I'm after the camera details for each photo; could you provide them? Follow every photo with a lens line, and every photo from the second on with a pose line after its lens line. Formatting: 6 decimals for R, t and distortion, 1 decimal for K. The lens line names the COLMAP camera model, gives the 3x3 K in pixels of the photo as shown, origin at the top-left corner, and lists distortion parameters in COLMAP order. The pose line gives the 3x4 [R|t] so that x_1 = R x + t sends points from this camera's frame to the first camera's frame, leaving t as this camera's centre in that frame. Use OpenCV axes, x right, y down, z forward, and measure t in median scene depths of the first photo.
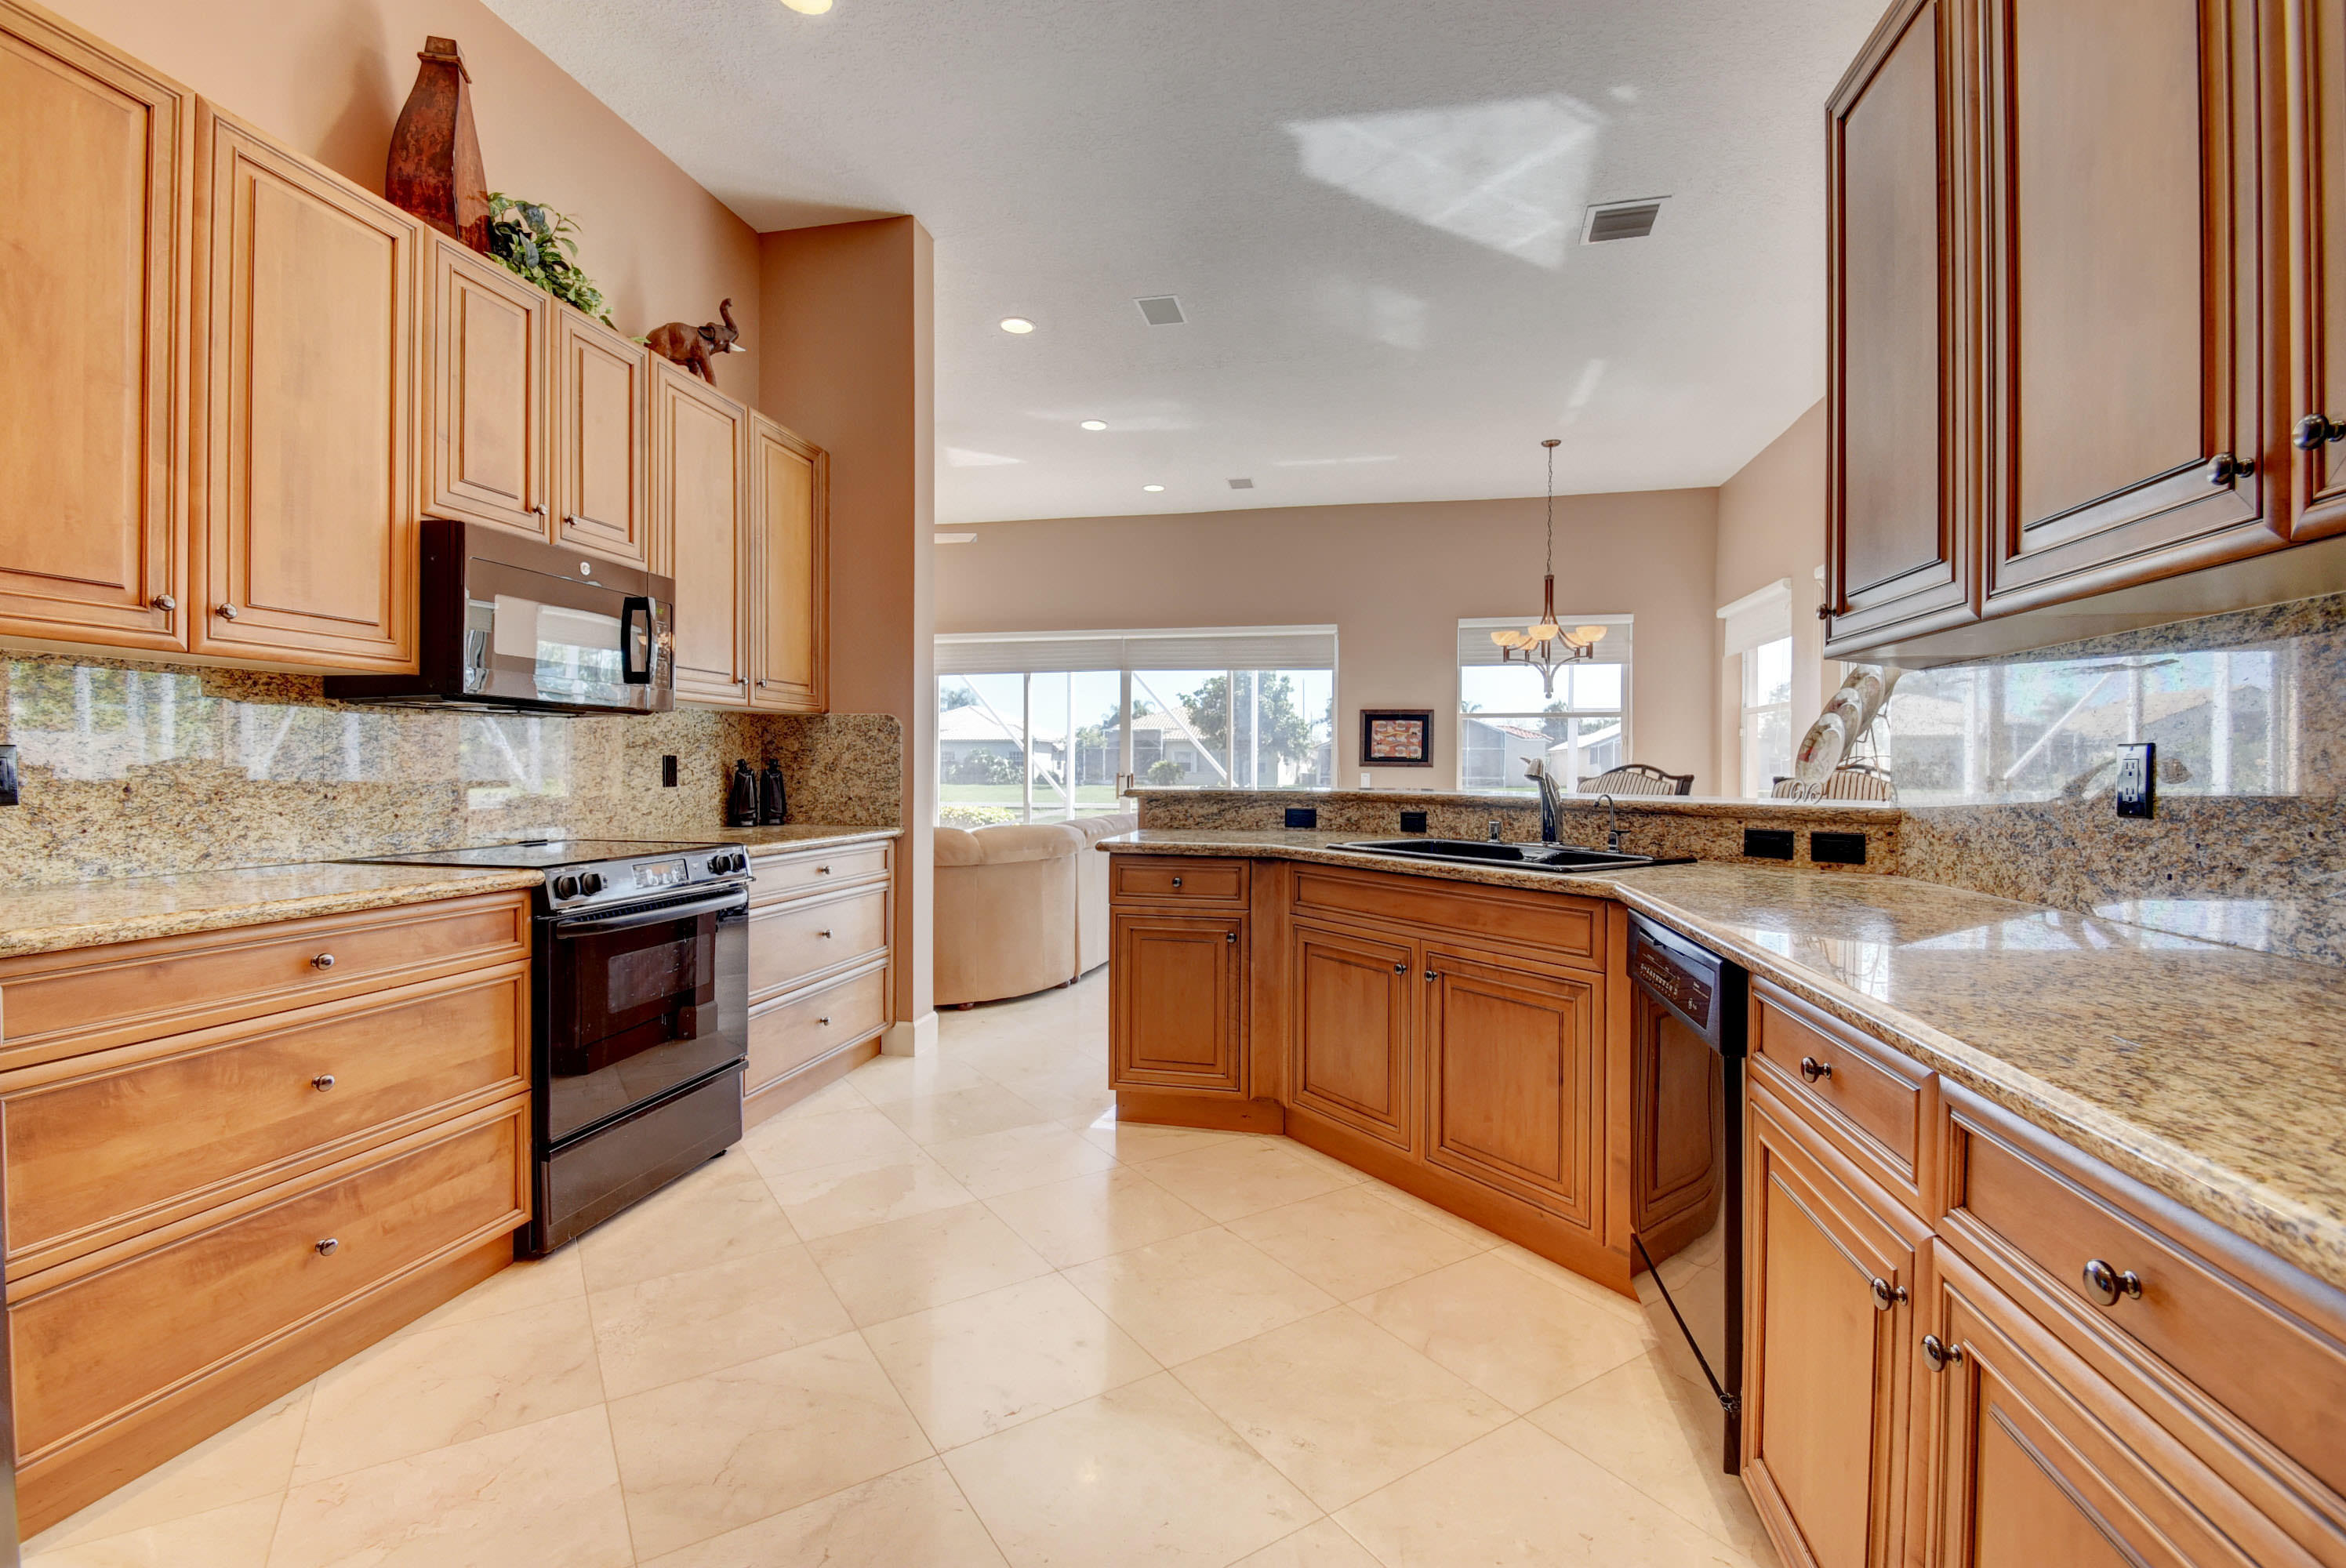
lens RADIAL K [[1030.5, 0, 1161.9], [0, 1030.5, 773.7], [0, 0, 1]] dist [-0.002831, -0.003506]
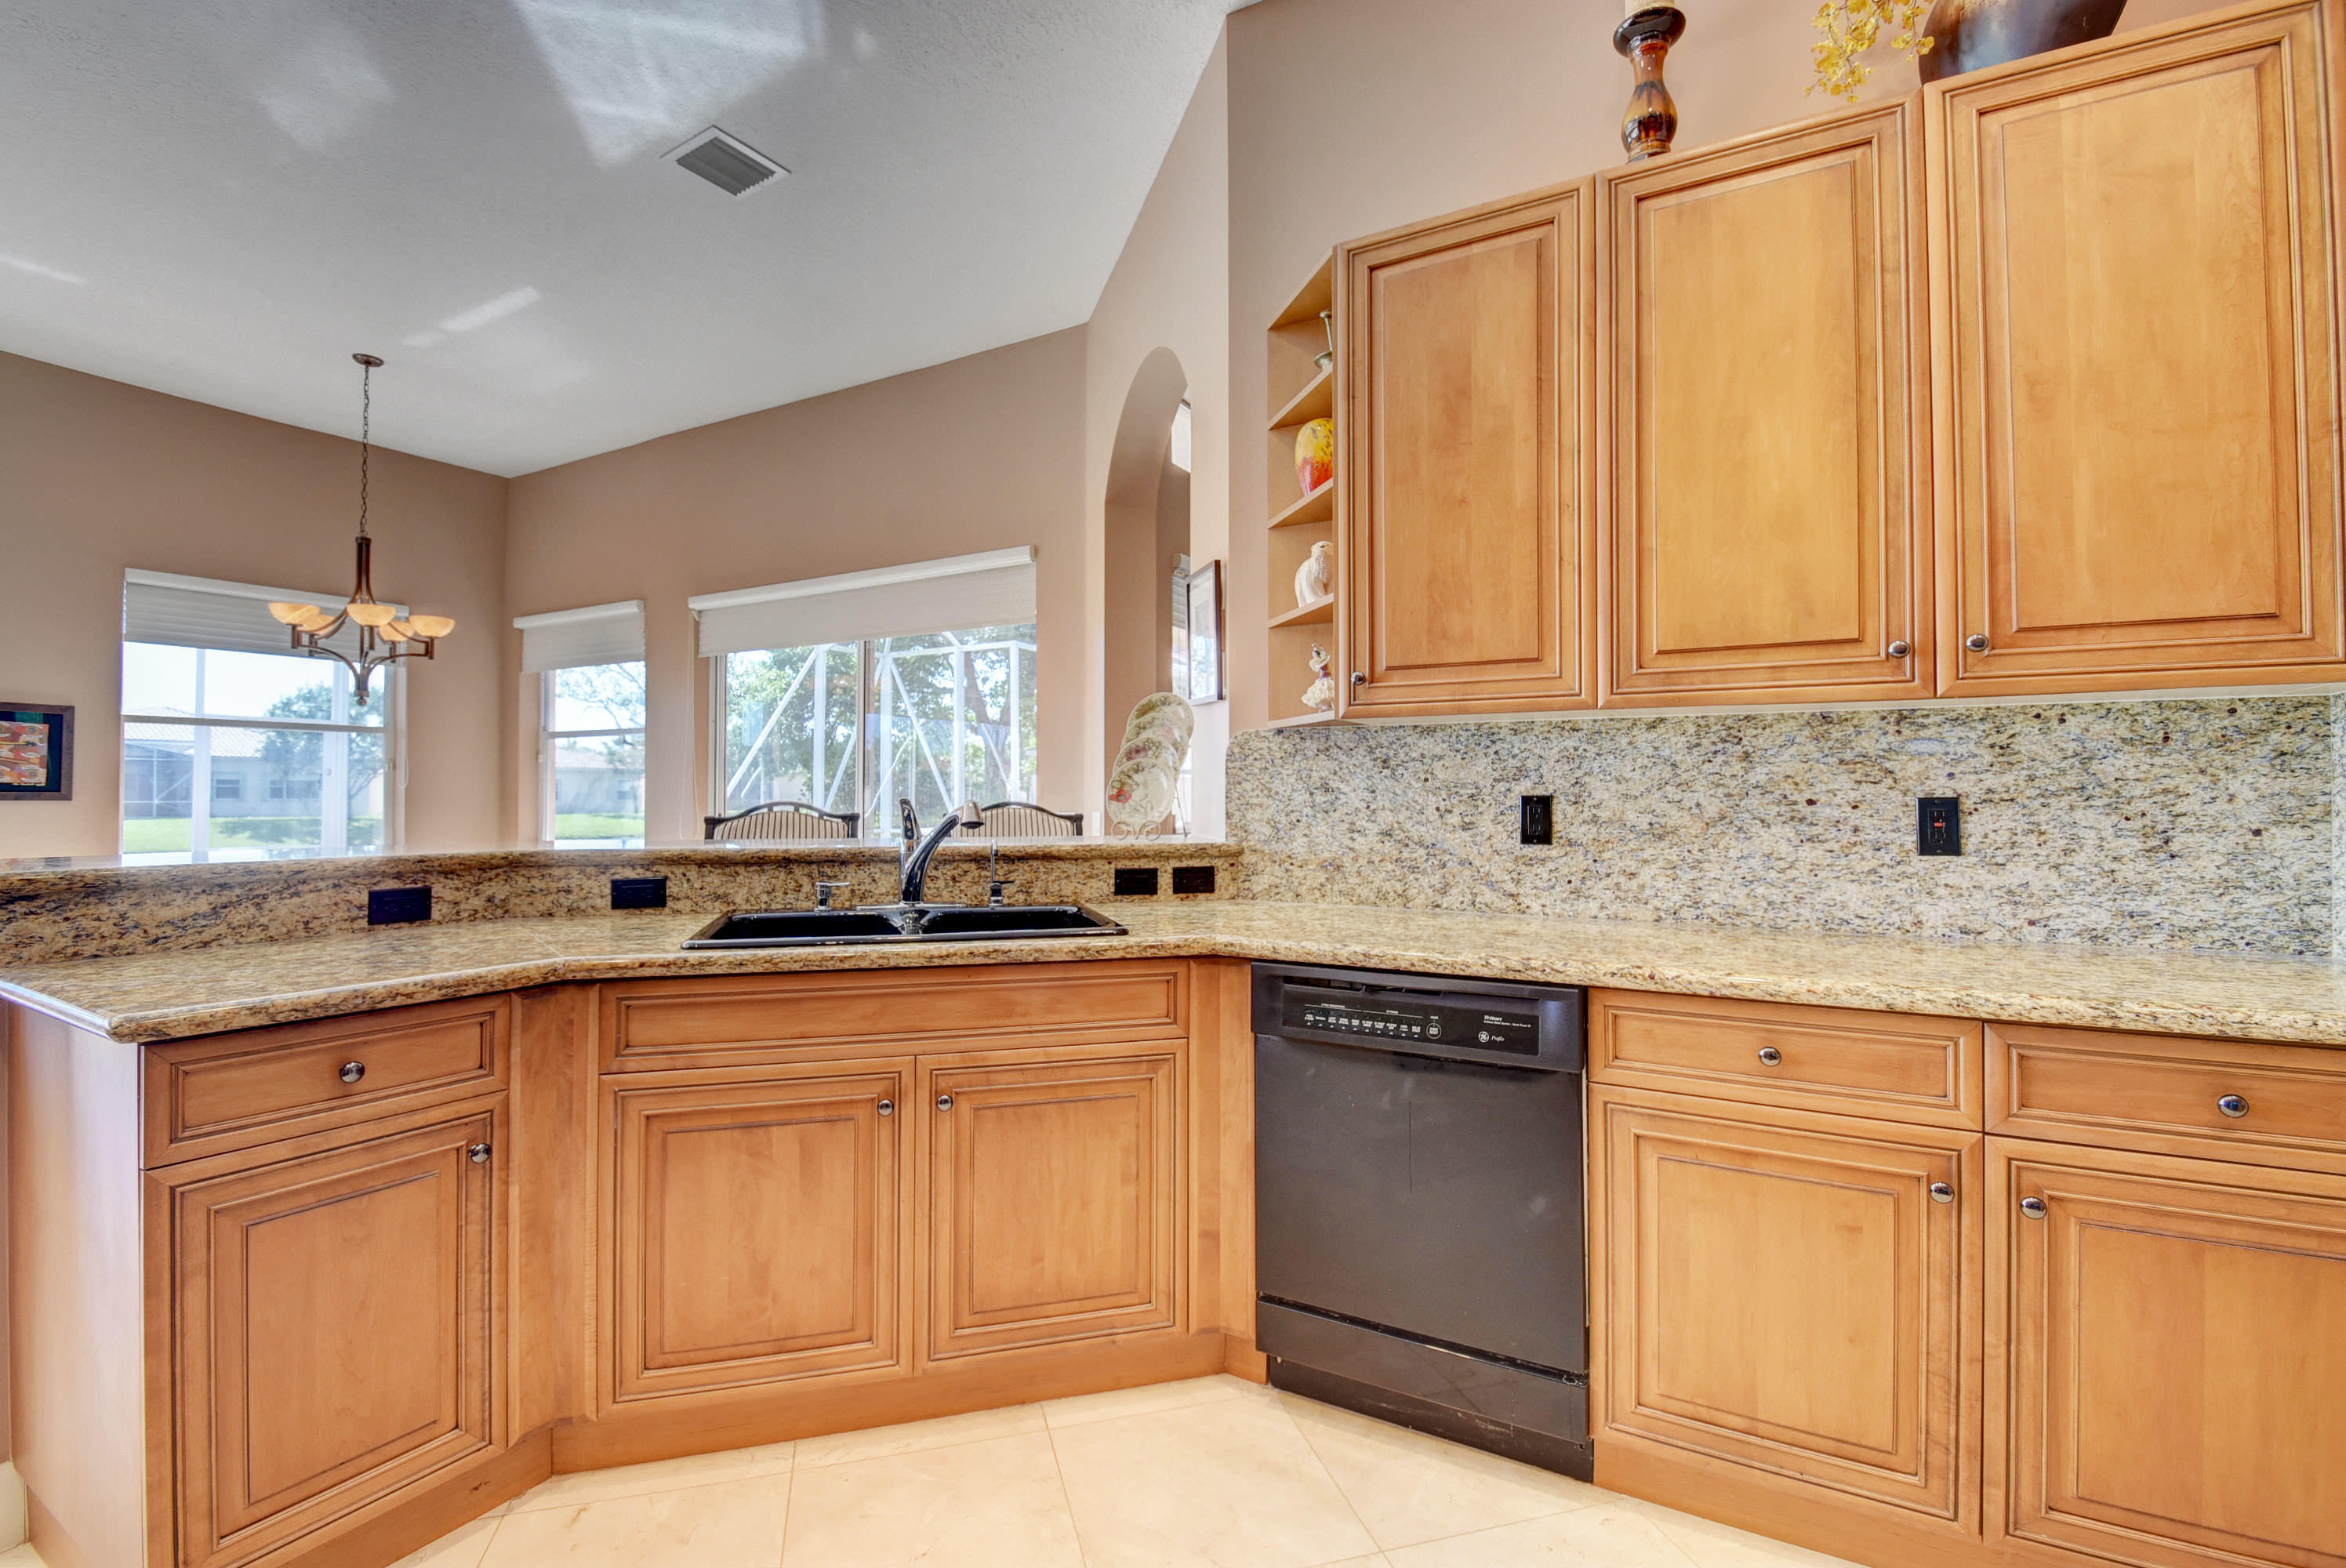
lens RADIAL K [[1030.5, 0, 1169.0], [0, 1030.5, 775.8], [0, 0, 1]] dist [-0.002831, -0.003506]
pose [[0.297733, 0.012997, 0.954561, -0.381468], [0.006443, 0.999857, -0.015623, -0.021727], [-0.954627, 0.010802, 0.297607, 0.612312]]
